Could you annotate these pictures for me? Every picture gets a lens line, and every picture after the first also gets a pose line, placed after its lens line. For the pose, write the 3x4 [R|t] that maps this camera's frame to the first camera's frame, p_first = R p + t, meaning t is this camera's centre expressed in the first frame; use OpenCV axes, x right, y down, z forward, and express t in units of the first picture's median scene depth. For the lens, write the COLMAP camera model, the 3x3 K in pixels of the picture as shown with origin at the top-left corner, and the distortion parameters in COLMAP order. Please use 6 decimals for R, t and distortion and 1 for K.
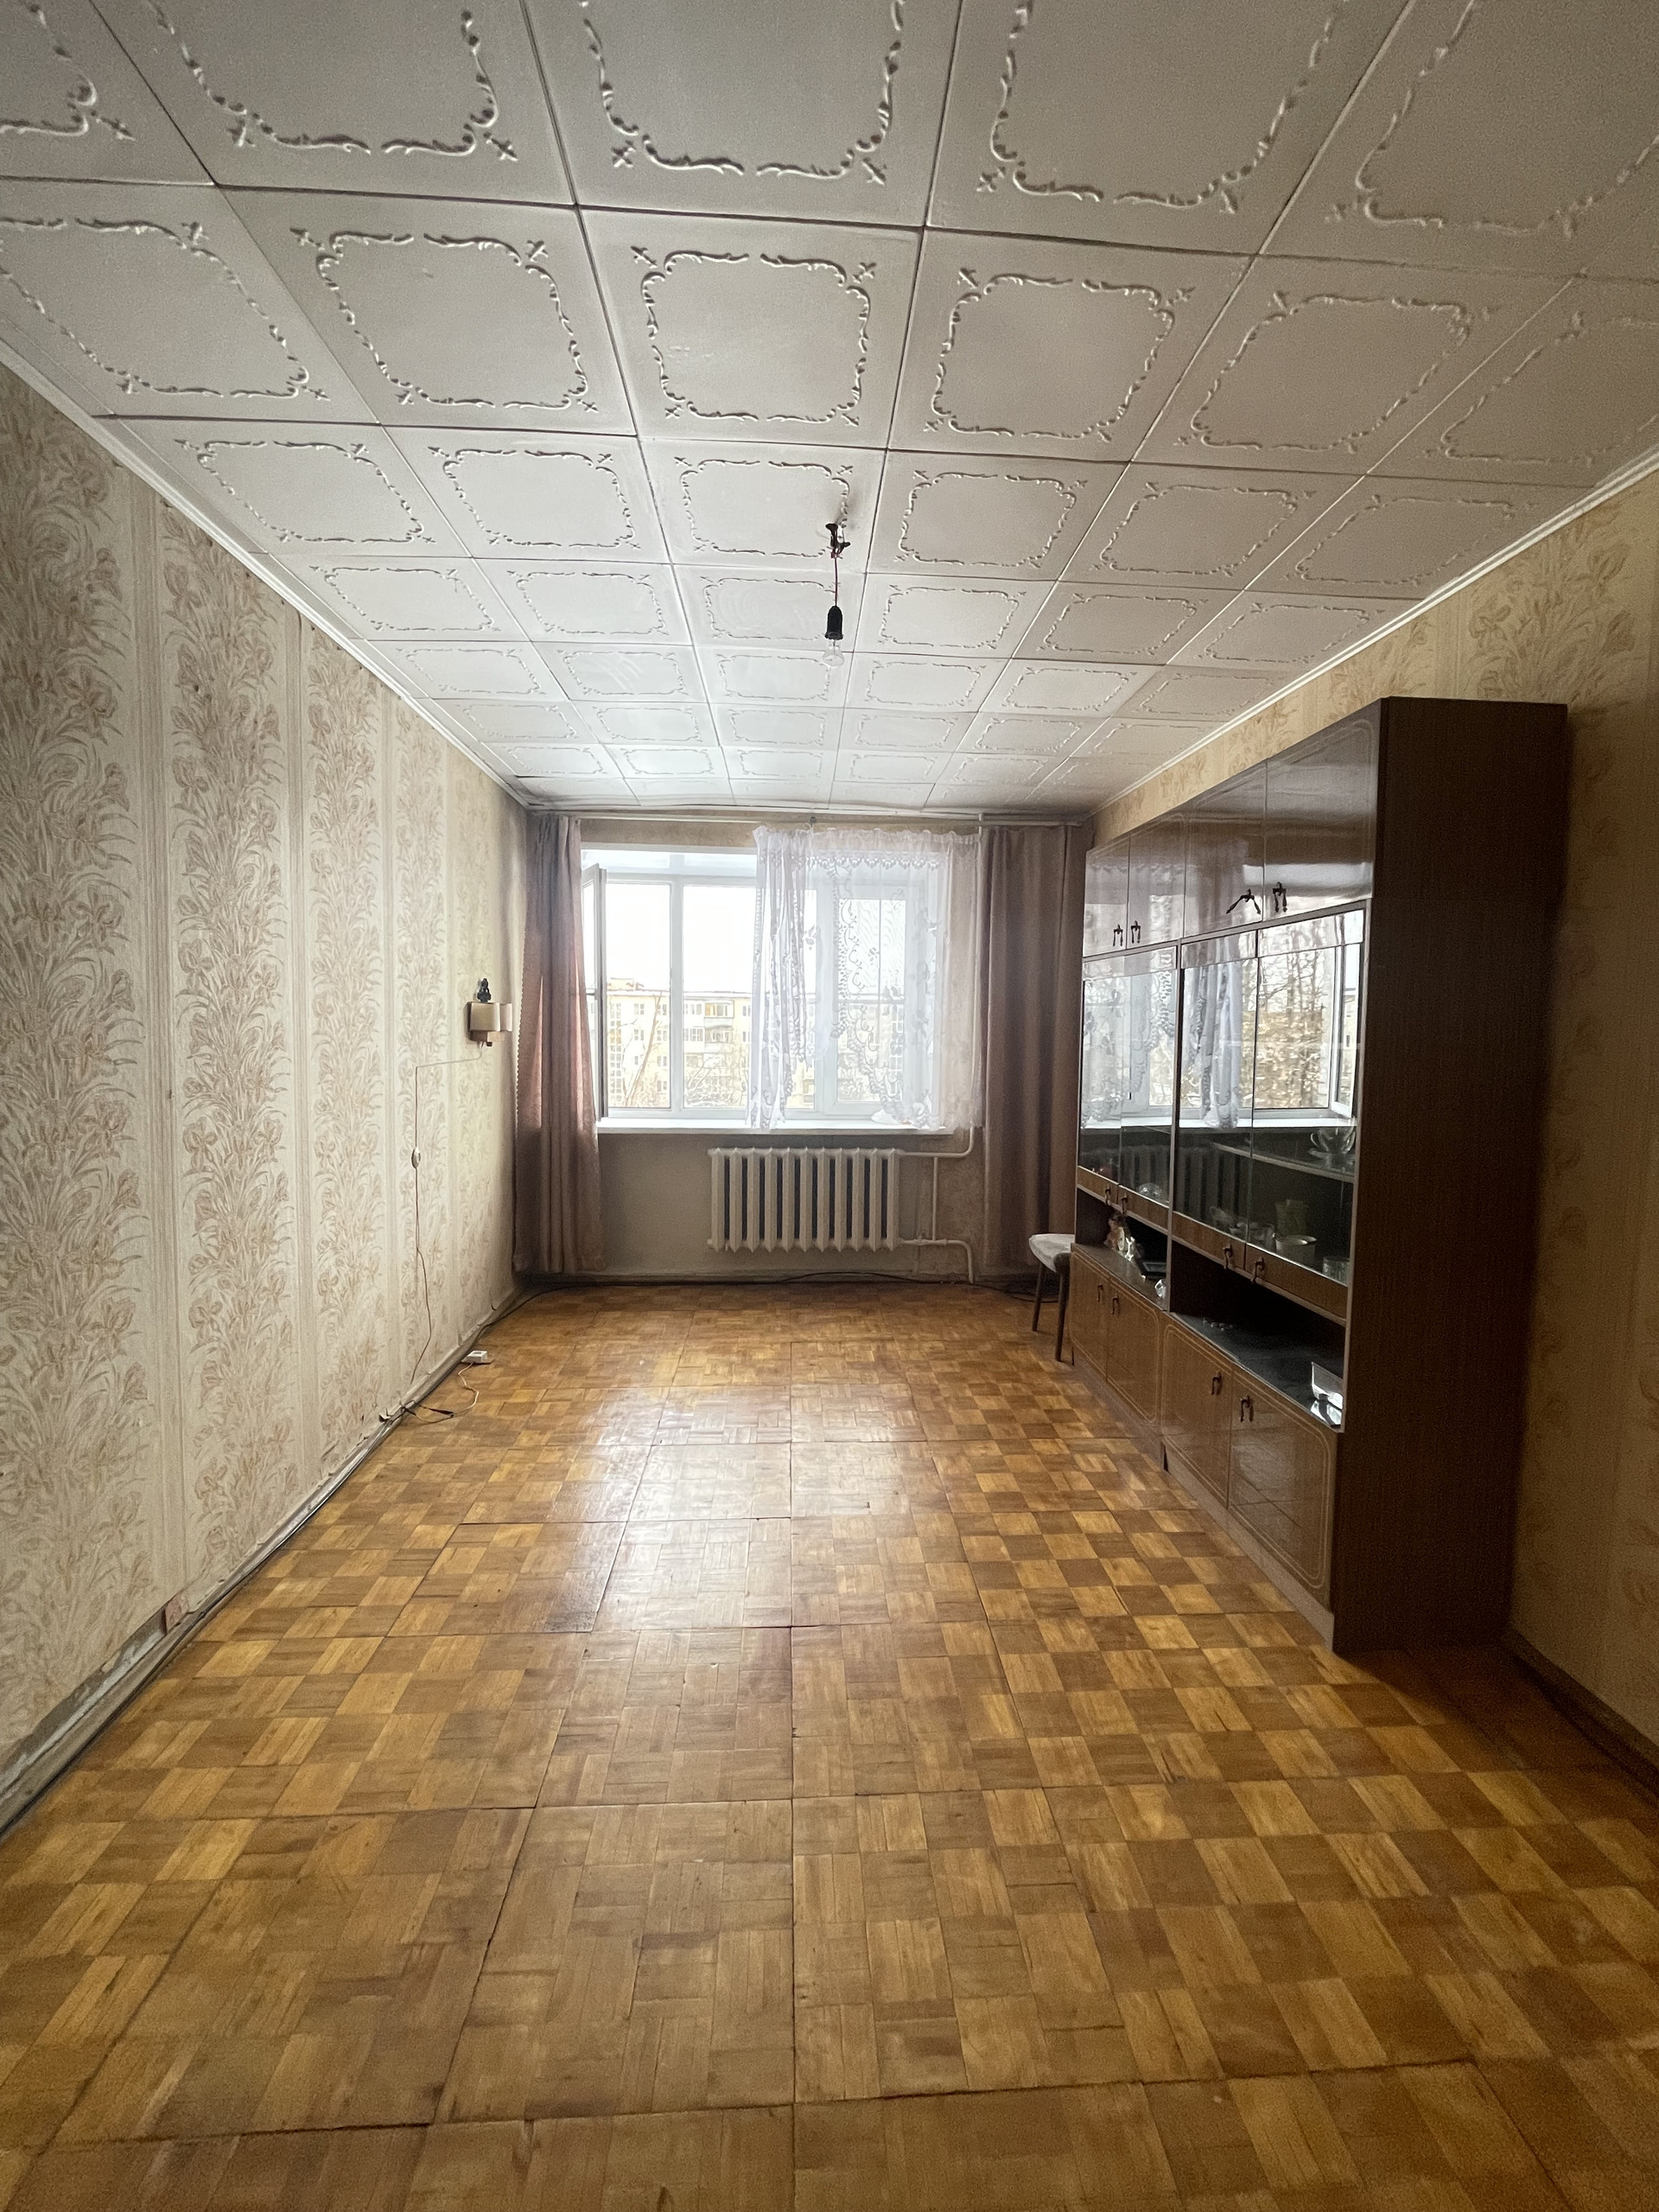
lens RADIAL K [[890.0, 0, 824.8], [0, 890.0, 1087.9], [0, 0, 1]] dist [-0.007933, 0.002665]
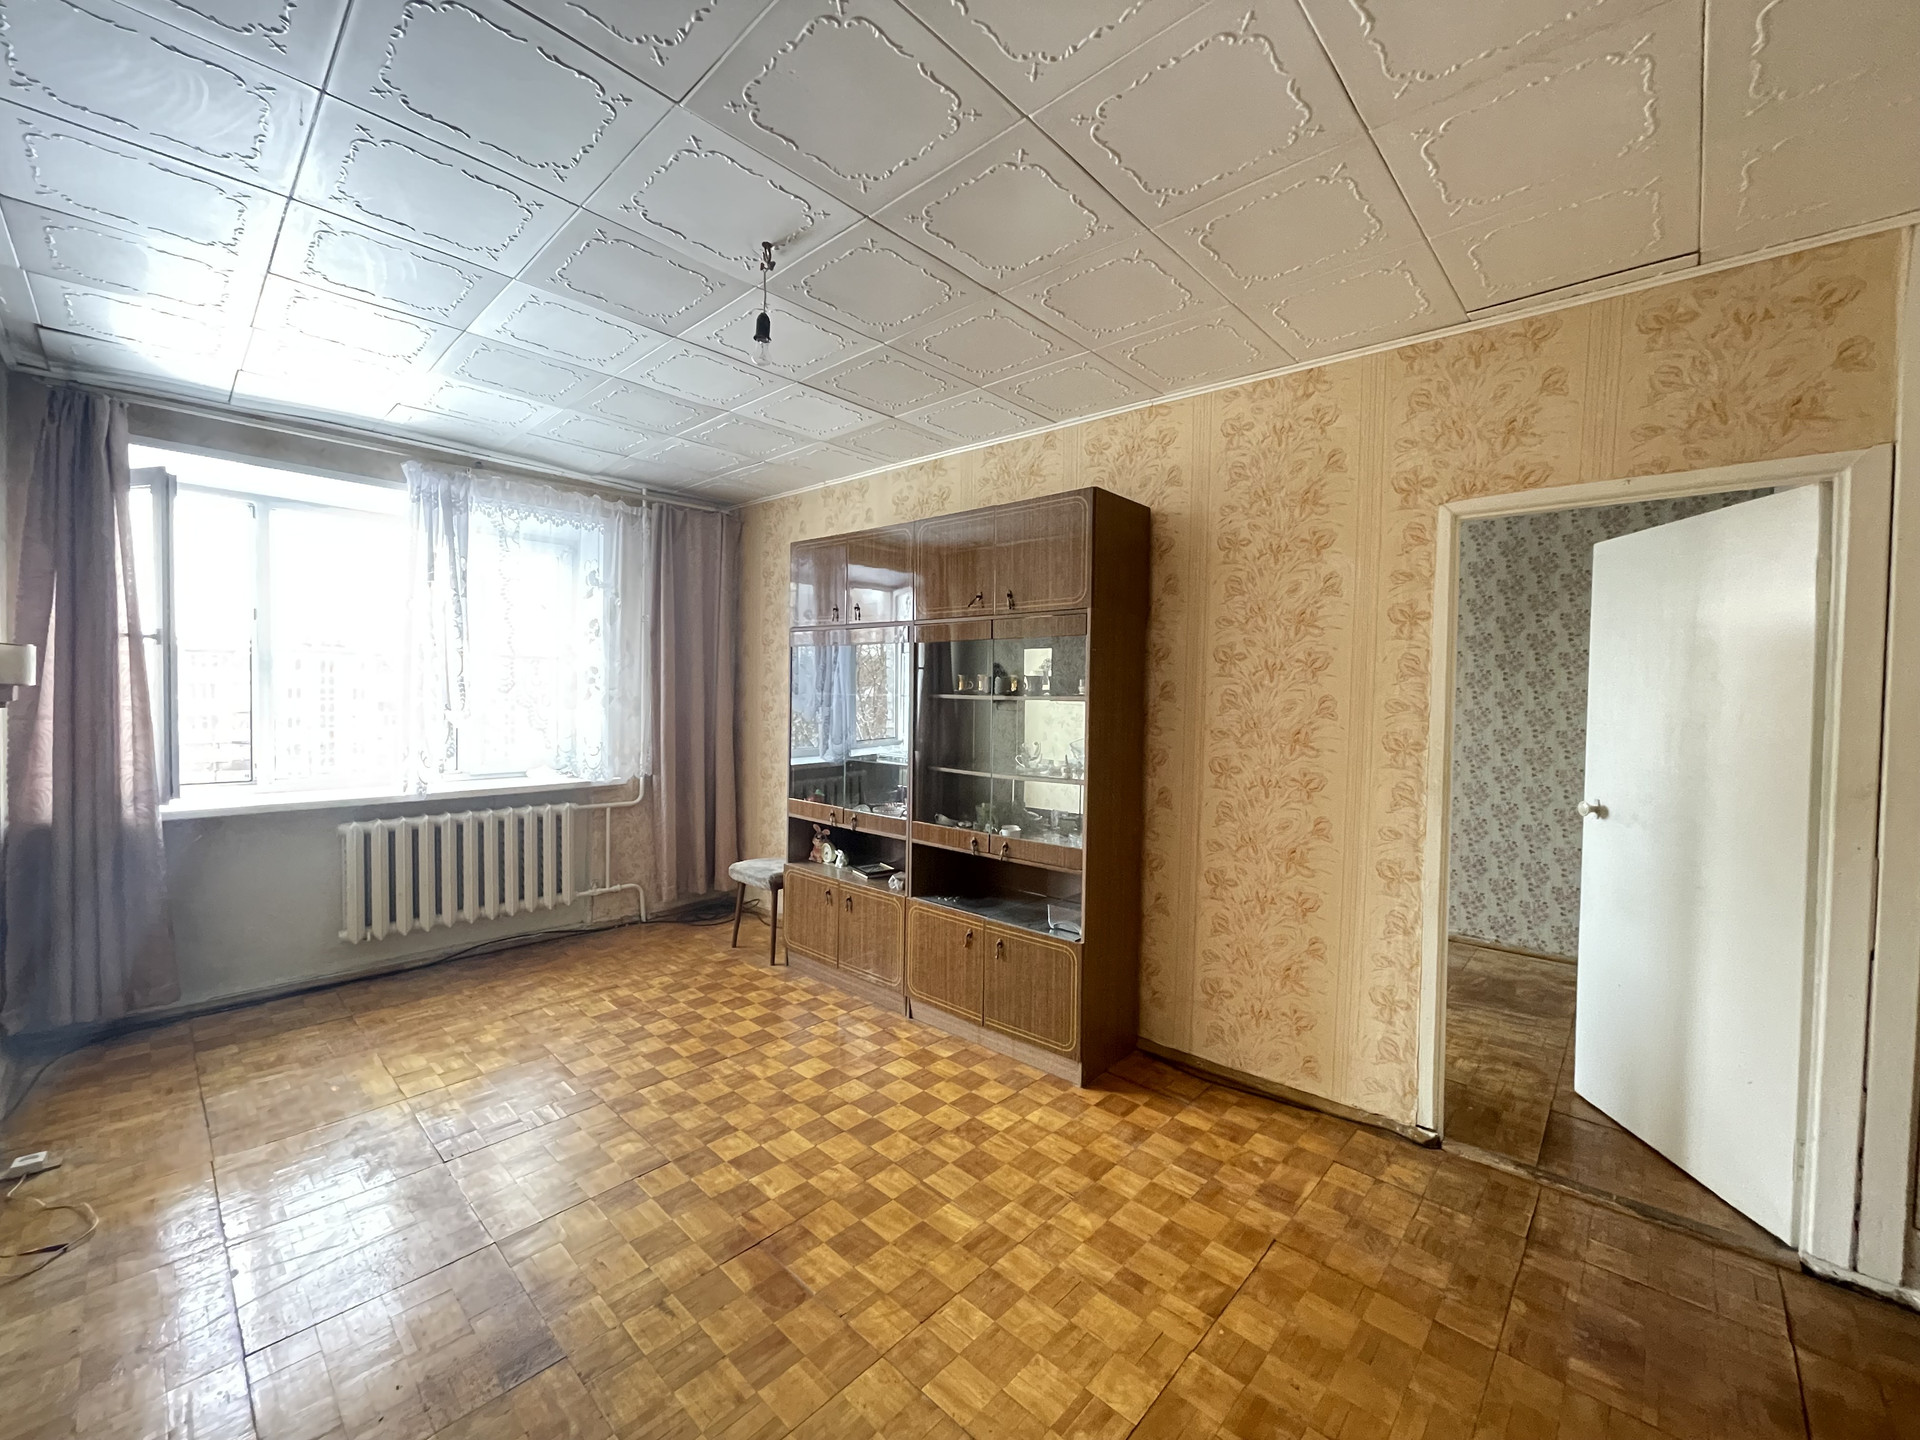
lens RADIAL K [[772.5, 0, 956.8], [0, 772.5, 711.3], [0, 0, 1]] dist [-0.007933, 0.002665]
pose [[0.725347, -0.016917, 0.688175, -0.424098], [0.039378, 0.999081, -0.016945, -0.007462], [-0.687256, 0.039391, 0.725347, 0.118416]]
